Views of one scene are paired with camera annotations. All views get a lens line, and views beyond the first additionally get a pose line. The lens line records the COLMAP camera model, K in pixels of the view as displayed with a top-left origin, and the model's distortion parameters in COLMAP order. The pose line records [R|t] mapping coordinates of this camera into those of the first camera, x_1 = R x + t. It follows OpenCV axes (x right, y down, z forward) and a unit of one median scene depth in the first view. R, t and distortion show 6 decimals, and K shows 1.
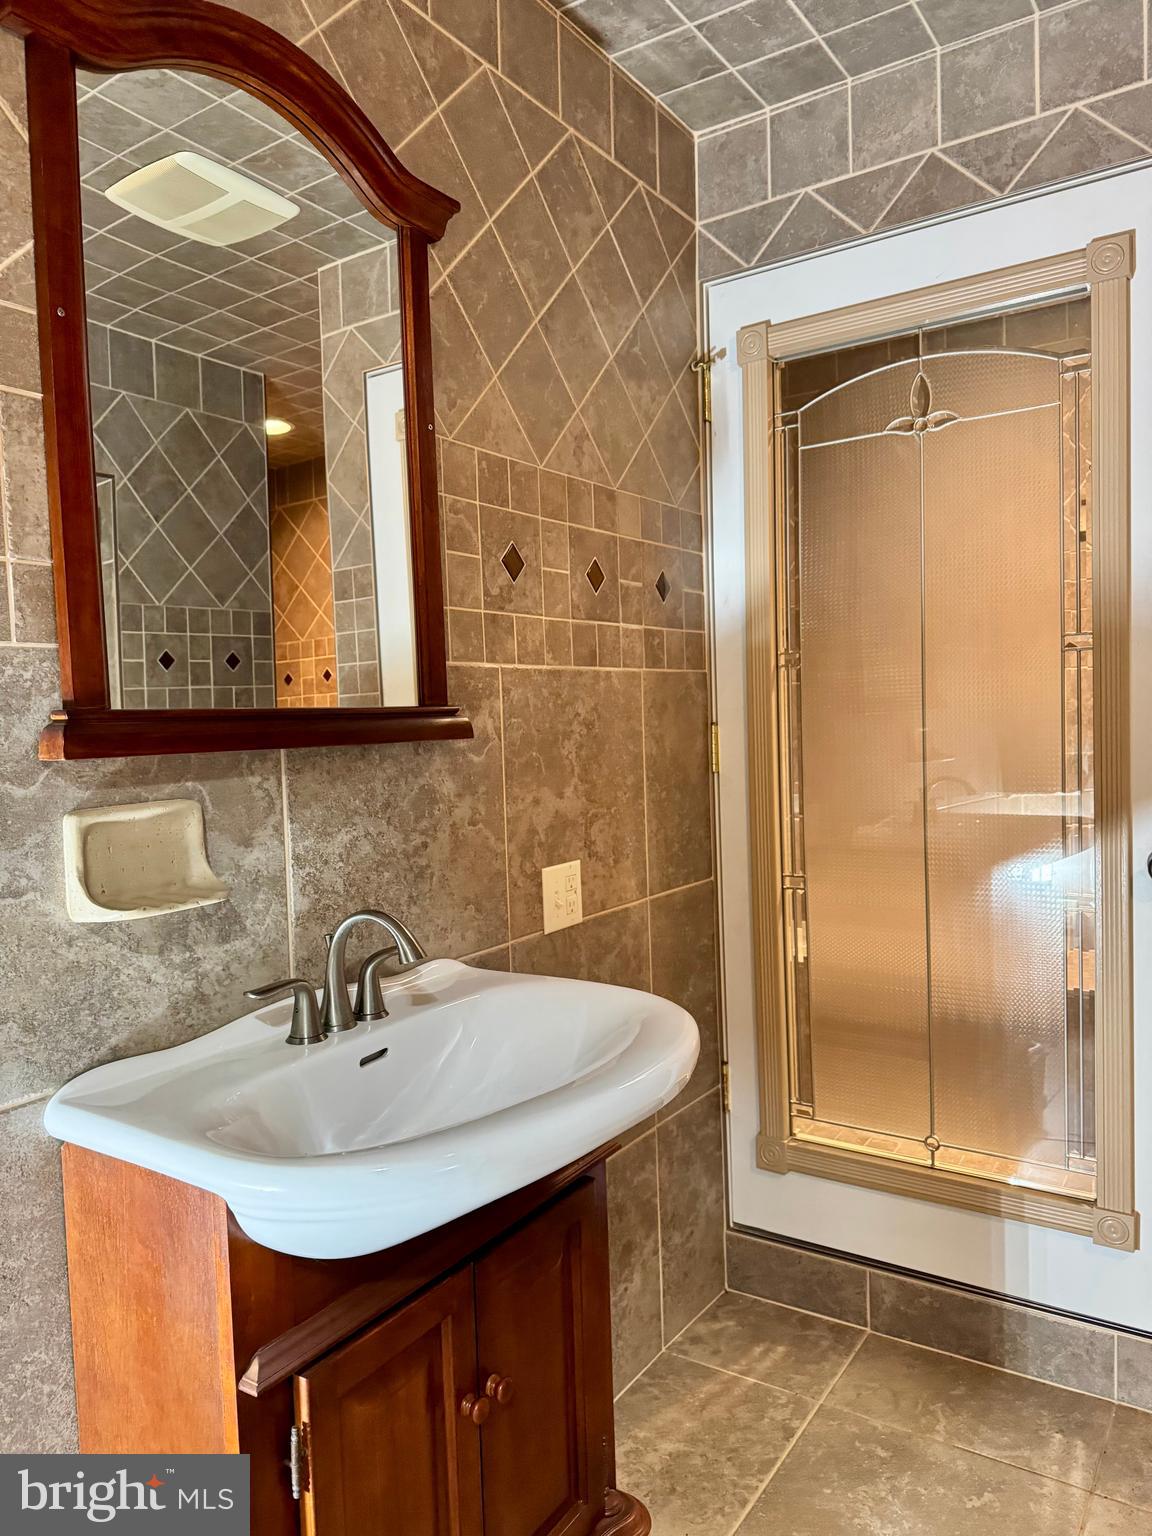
lens RADIAL K [[1082.8, 0, 576.0], [0, 1082.8, 768.0], [0, 0, 1]] dist [0.102669, -0.120835]
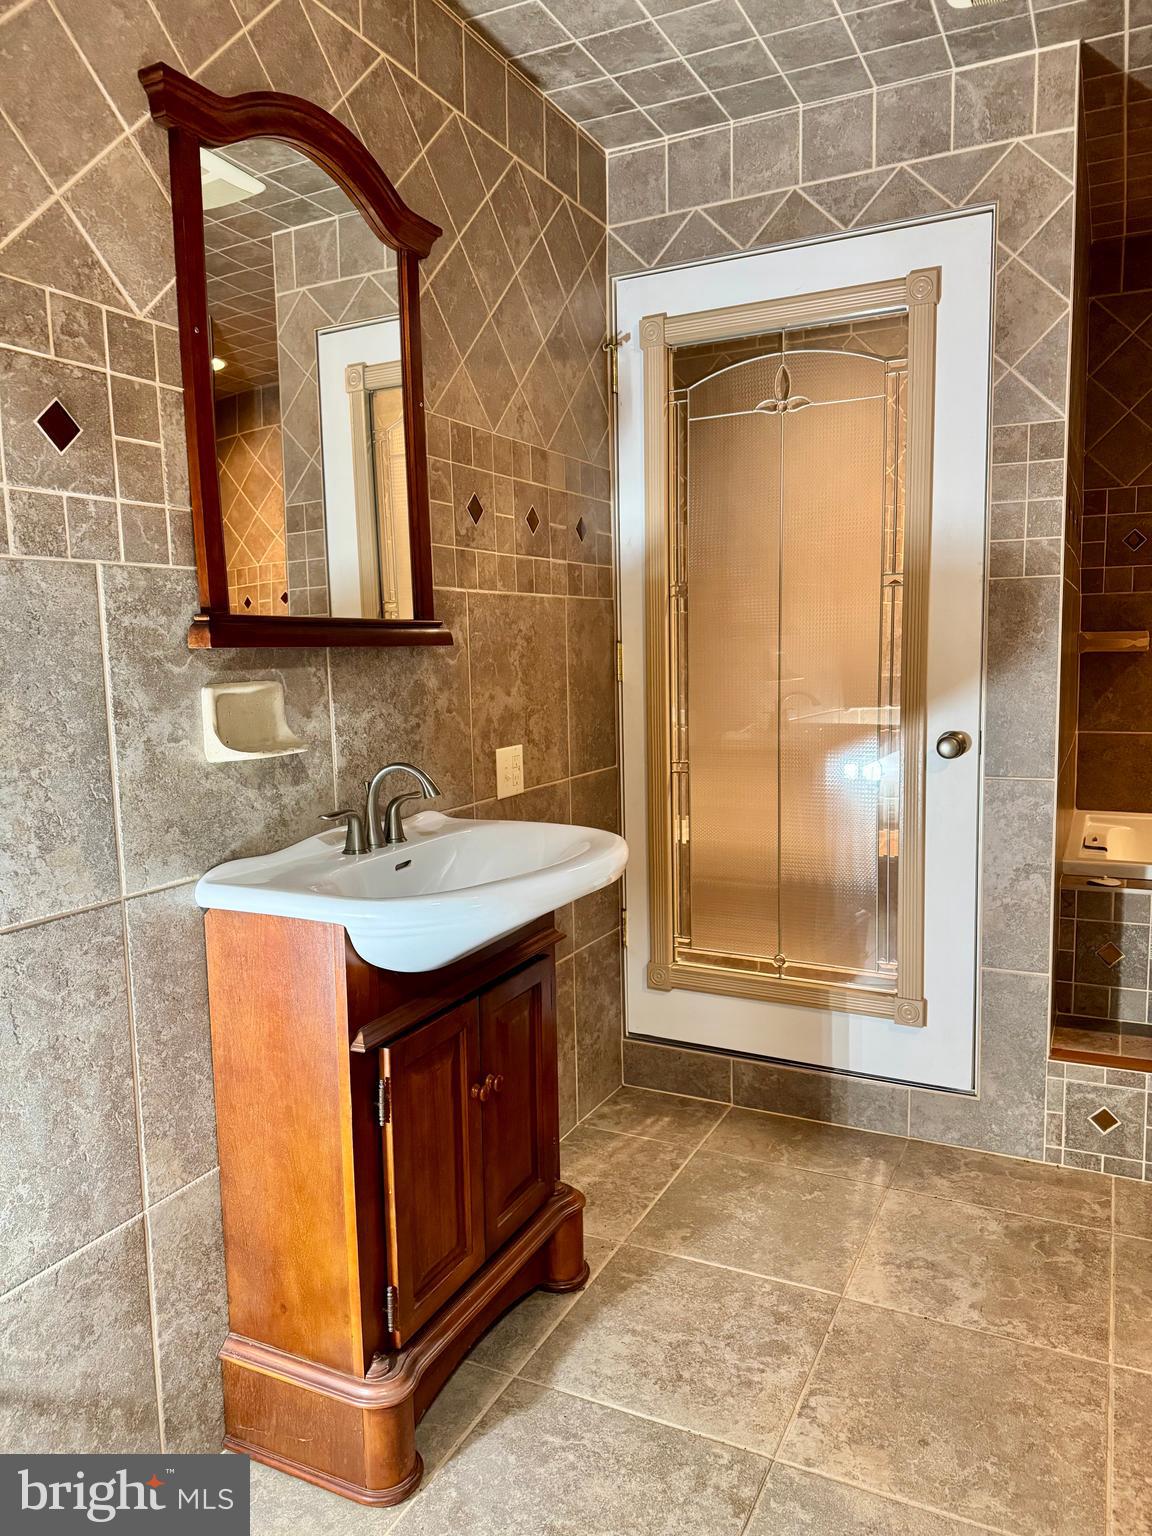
lens RADIAL K [[1082.8, 0, 576.0], [0, 1082.8, 768.0], [0, 0, 1]] dist [0.102669, -0.120835]
pose [[0.992392, -0.003531, 0.123069, -0.092250], [-0.003945, 0.998164, 0.060447, 0.035119], [-0.123057, -0.060473, 0.990555, -0.286302]]
